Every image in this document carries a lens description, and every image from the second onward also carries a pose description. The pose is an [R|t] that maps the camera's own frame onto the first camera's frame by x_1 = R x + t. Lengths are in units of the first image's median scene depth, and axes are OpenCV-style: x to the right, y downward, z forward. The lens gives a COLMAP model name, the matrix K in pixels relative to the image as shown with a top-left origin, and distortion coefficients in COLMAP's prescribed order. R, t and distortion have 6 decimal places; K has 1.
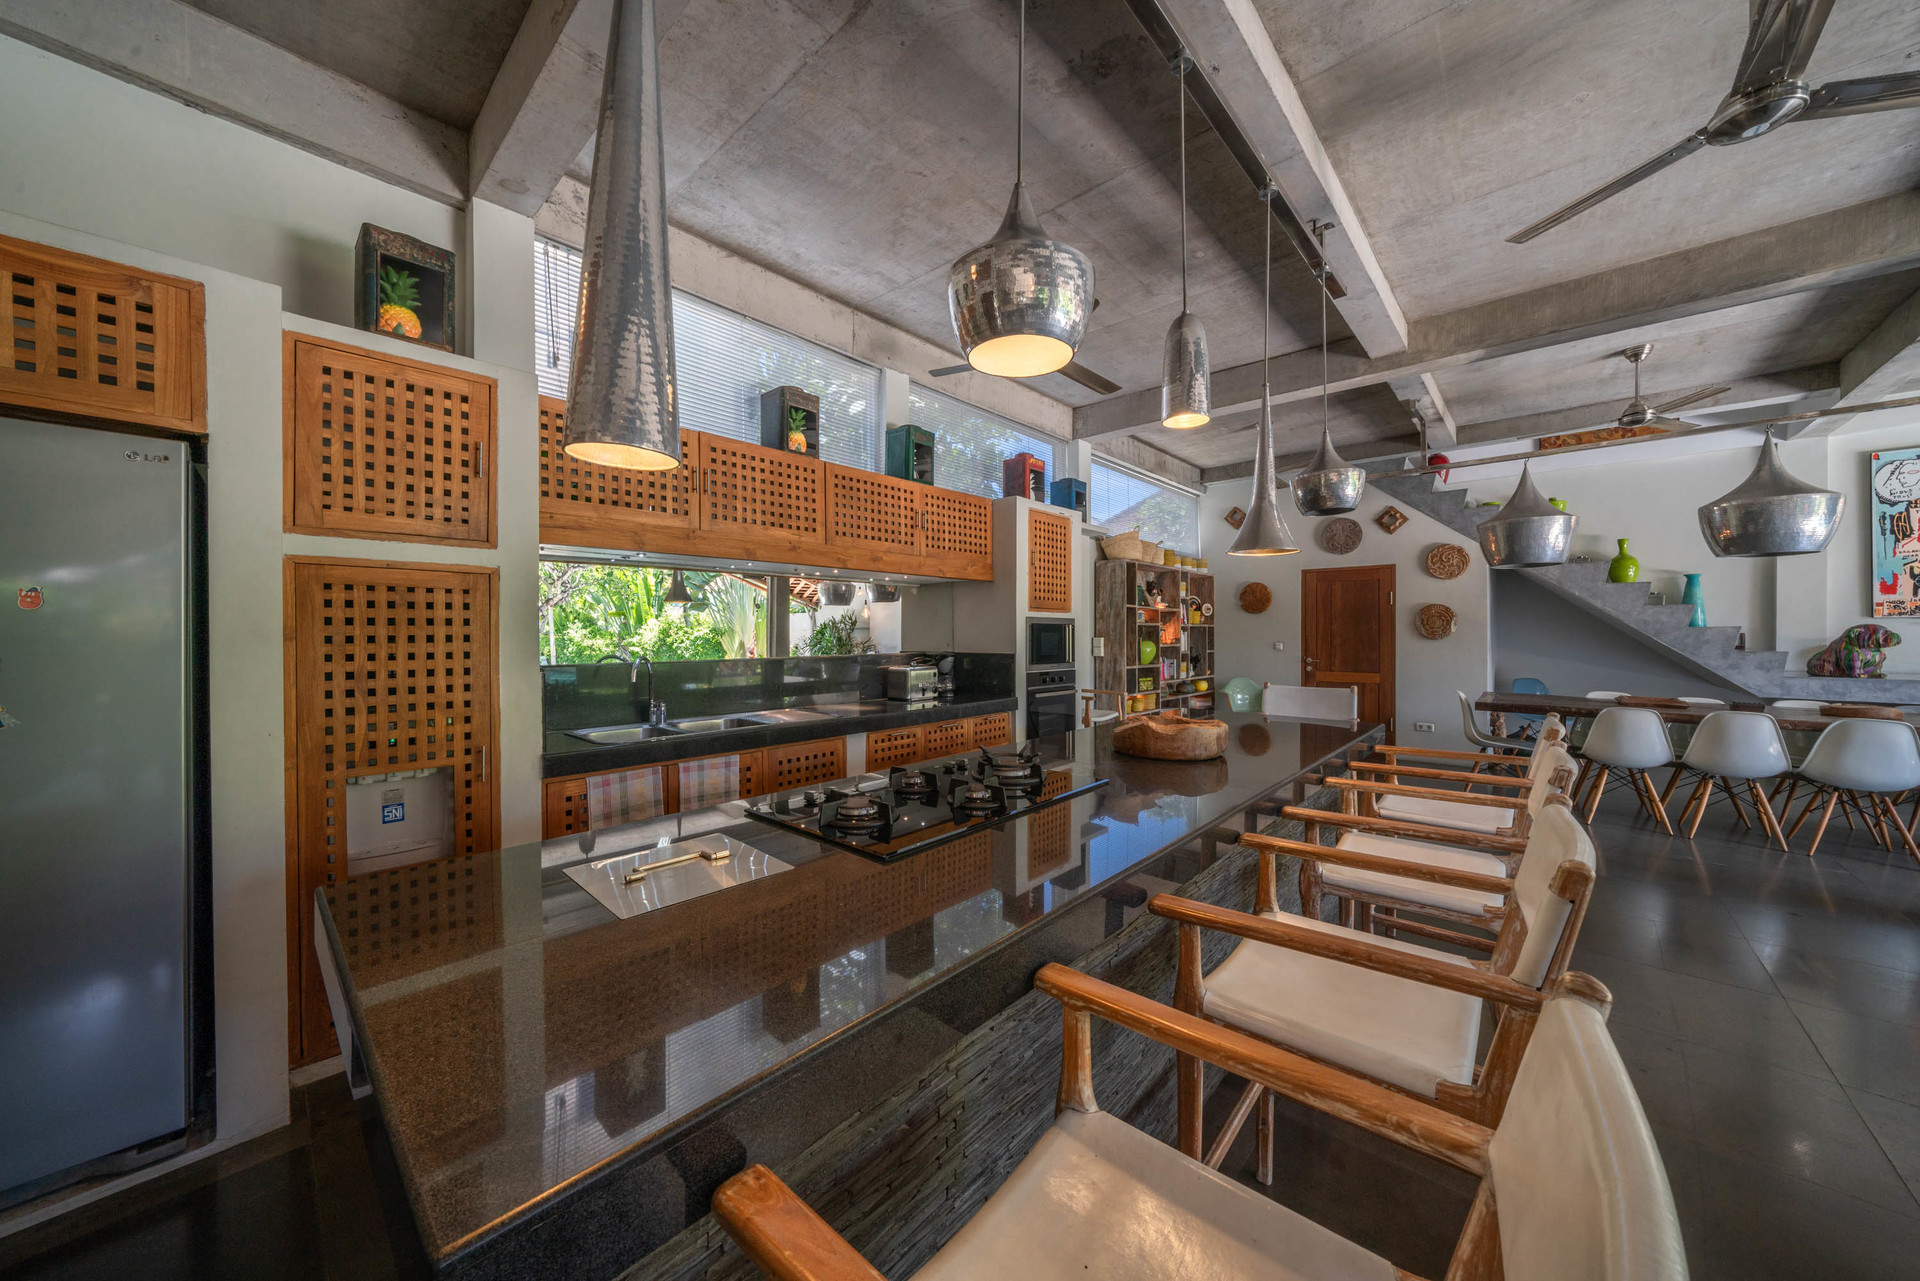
lens RADIAL K [[651.0, 0, 961.6], [0, 651.0, 638.1], [0, 0, 1]] dist [-0.007402, -0.000137]
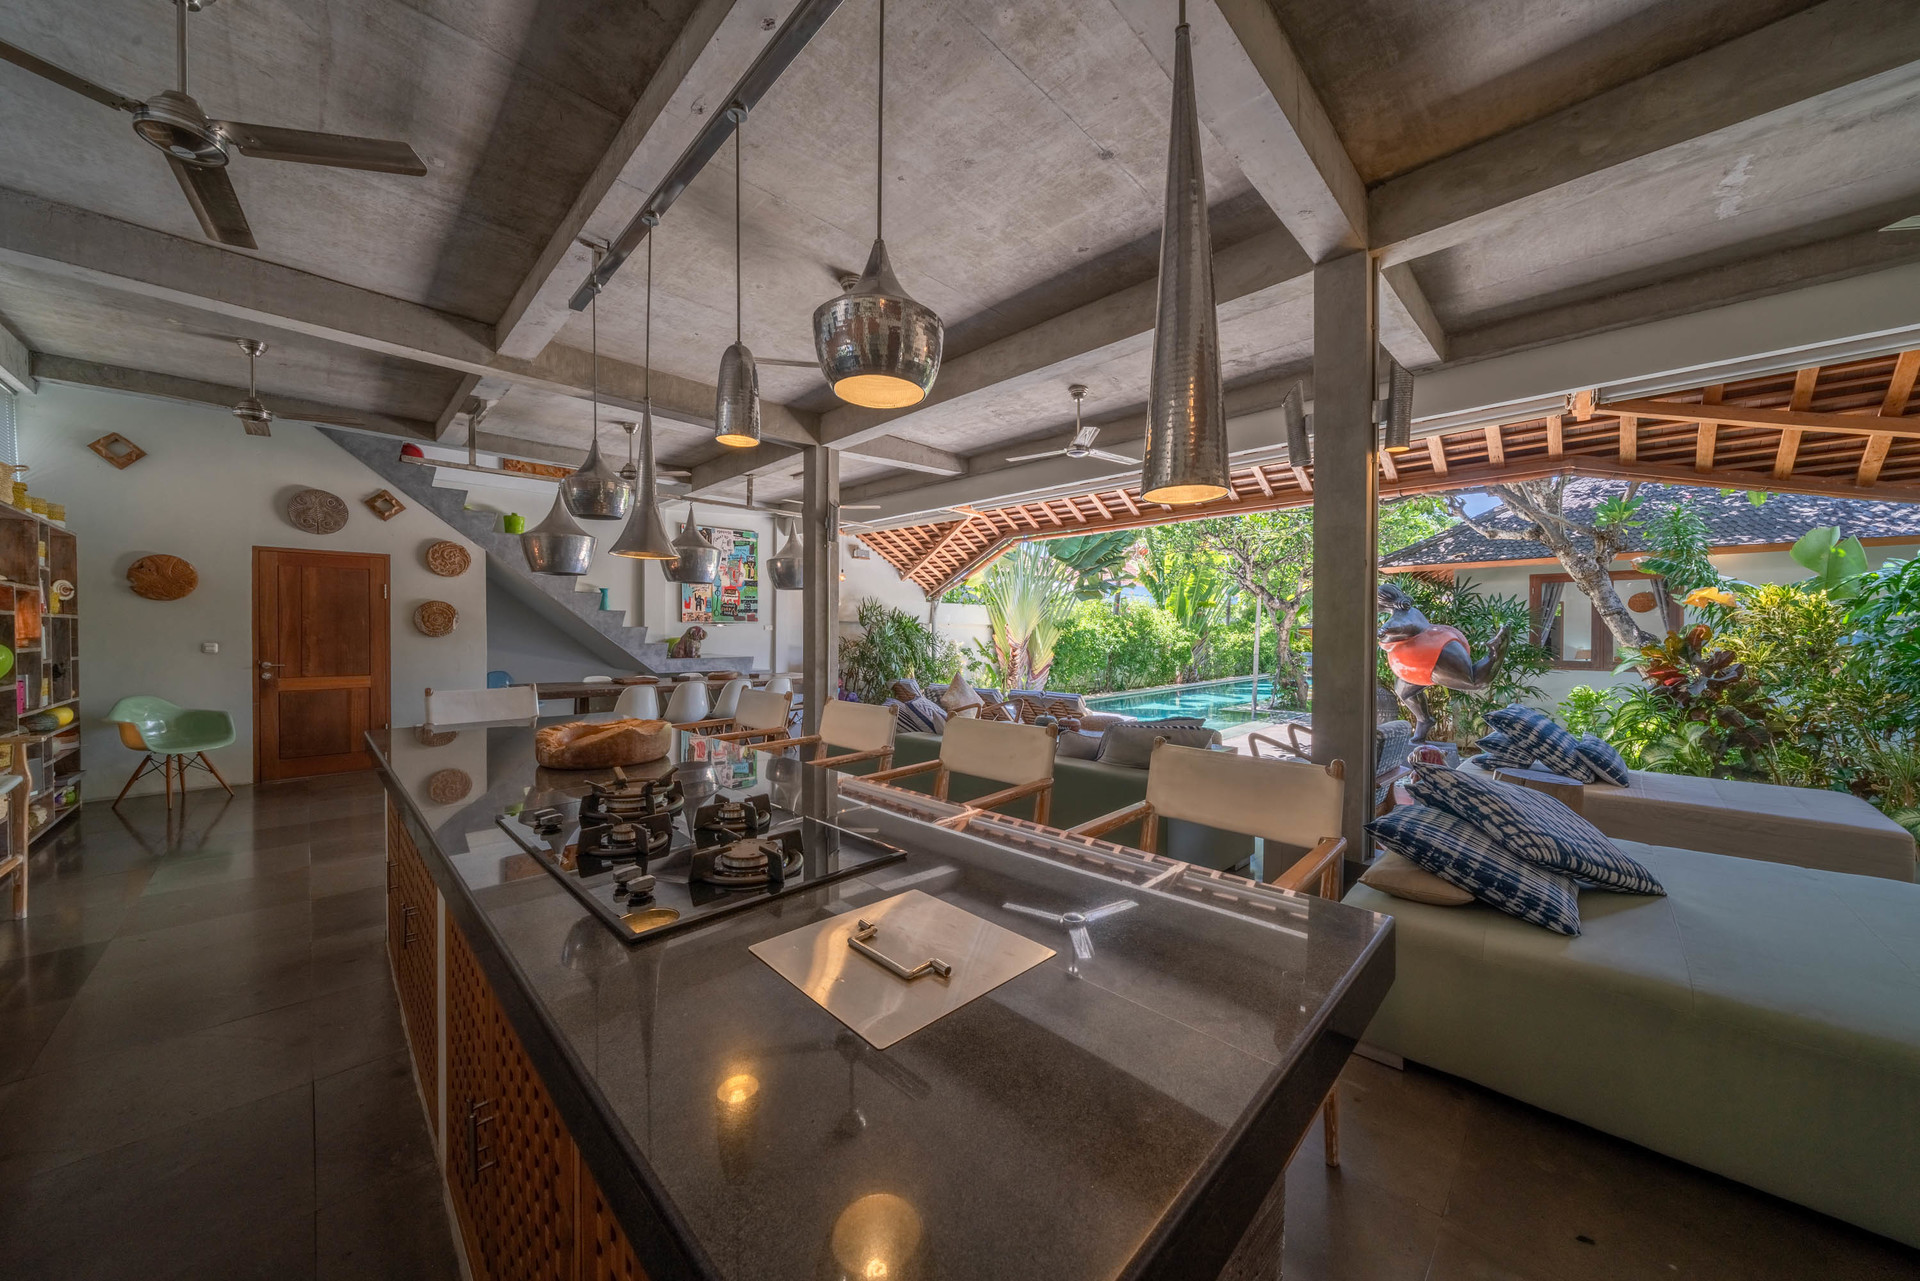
lens RADIAL K [[651.0, 0, 957.3], [0, 651.0, 636.5], [0, 0, 1]] dist [-0.007402, -0.000137]
pose [[0.049550, -0.005762, 0.998755, -0.213323], [0.001619, 0.999983, 0.005689, -0.002975], [-0.998770, 0.001335, 0.049558, 0.166416]]
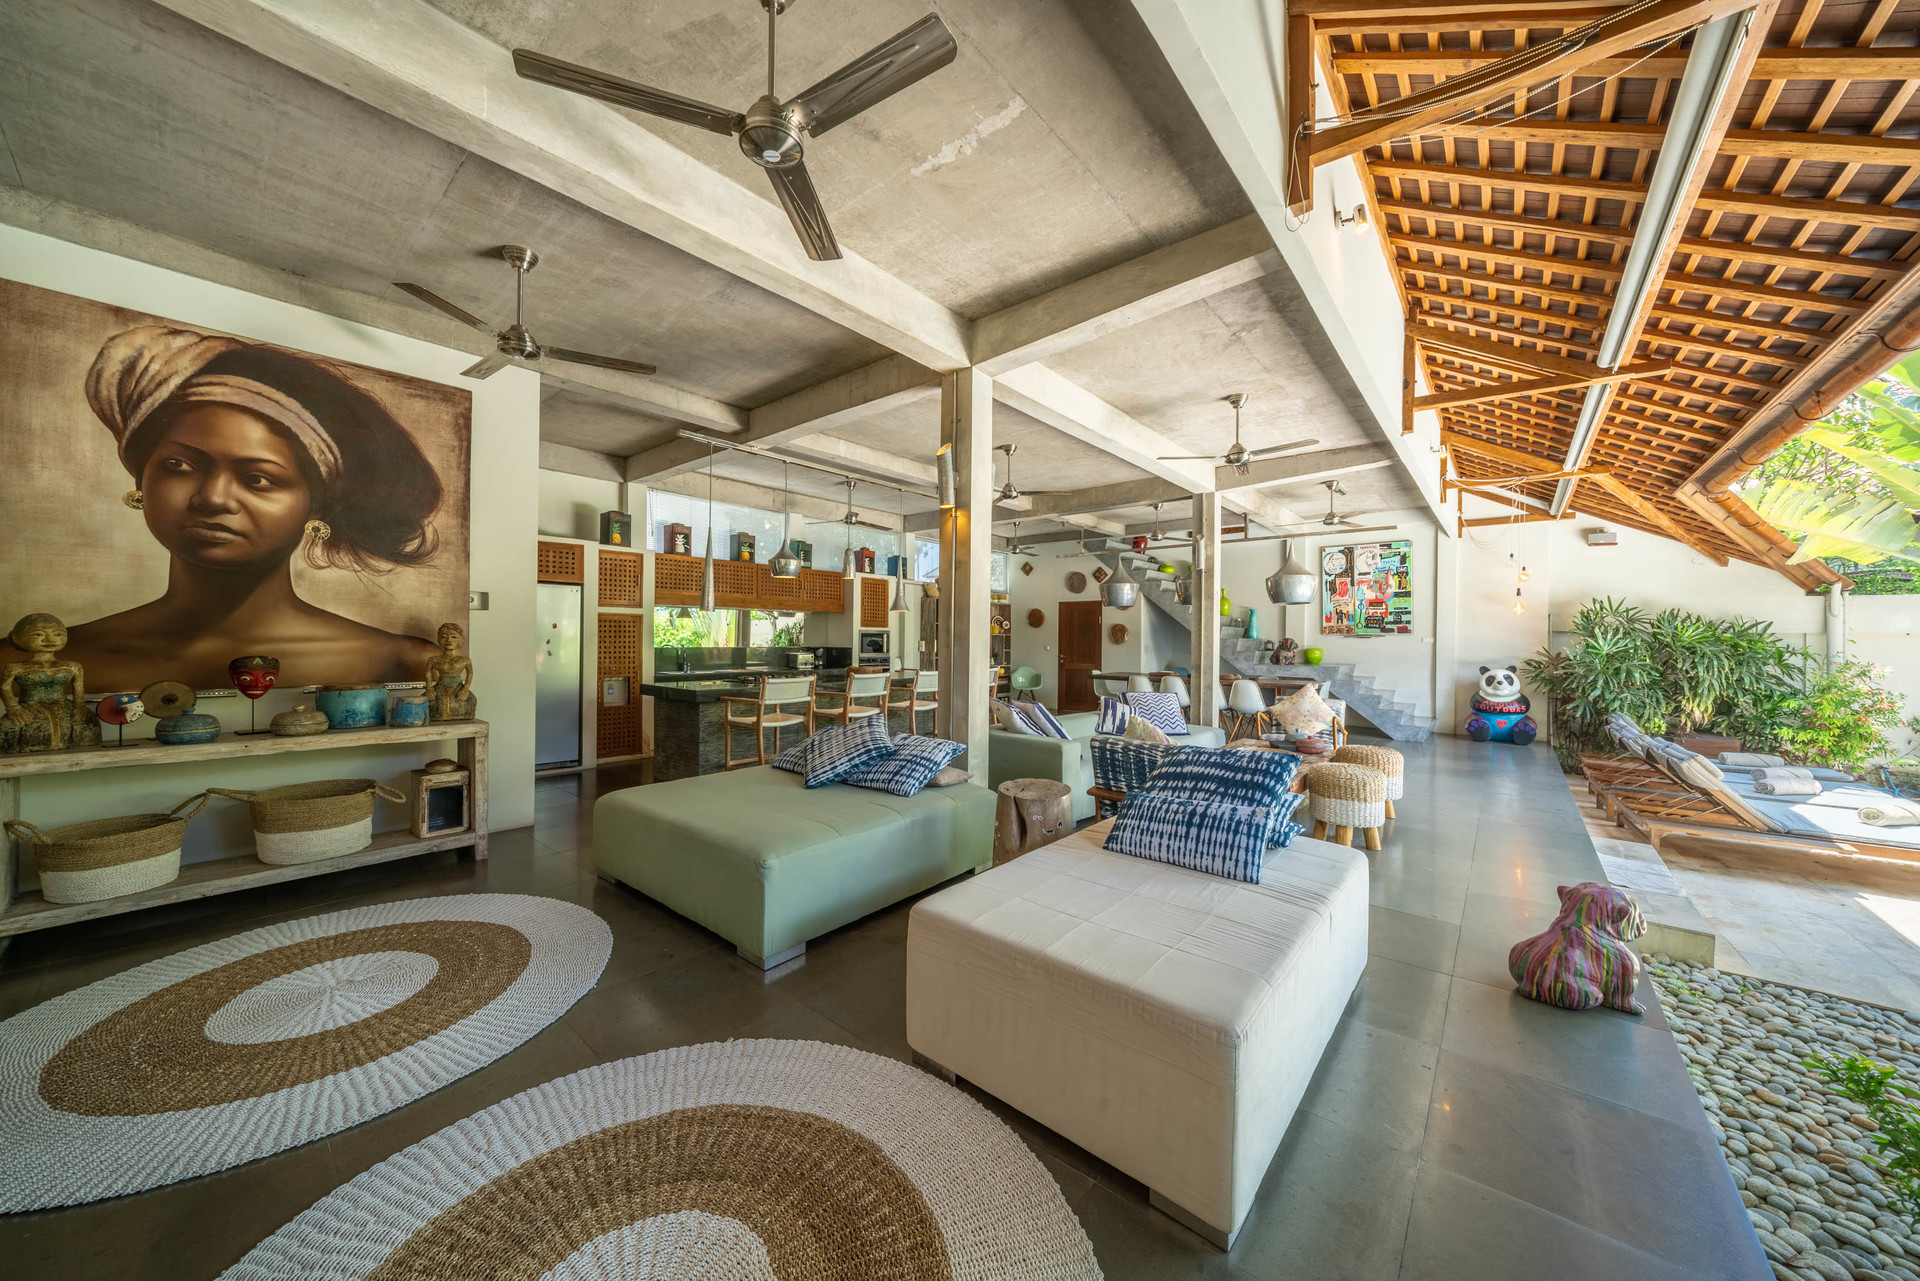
lens RADIAL K [[651.0, 0, 955.9], [0, 651.0, 638.1], [0, 0, 1]] dist [-0.007402, -0.000137]
pose [[0.999458, 0.011927, 0.030676, 0.243150], [-0.011676, 0.999897, -0.008351, 0.005100], [-0.030772, 0.007988, 0.999495, -0.762420]]
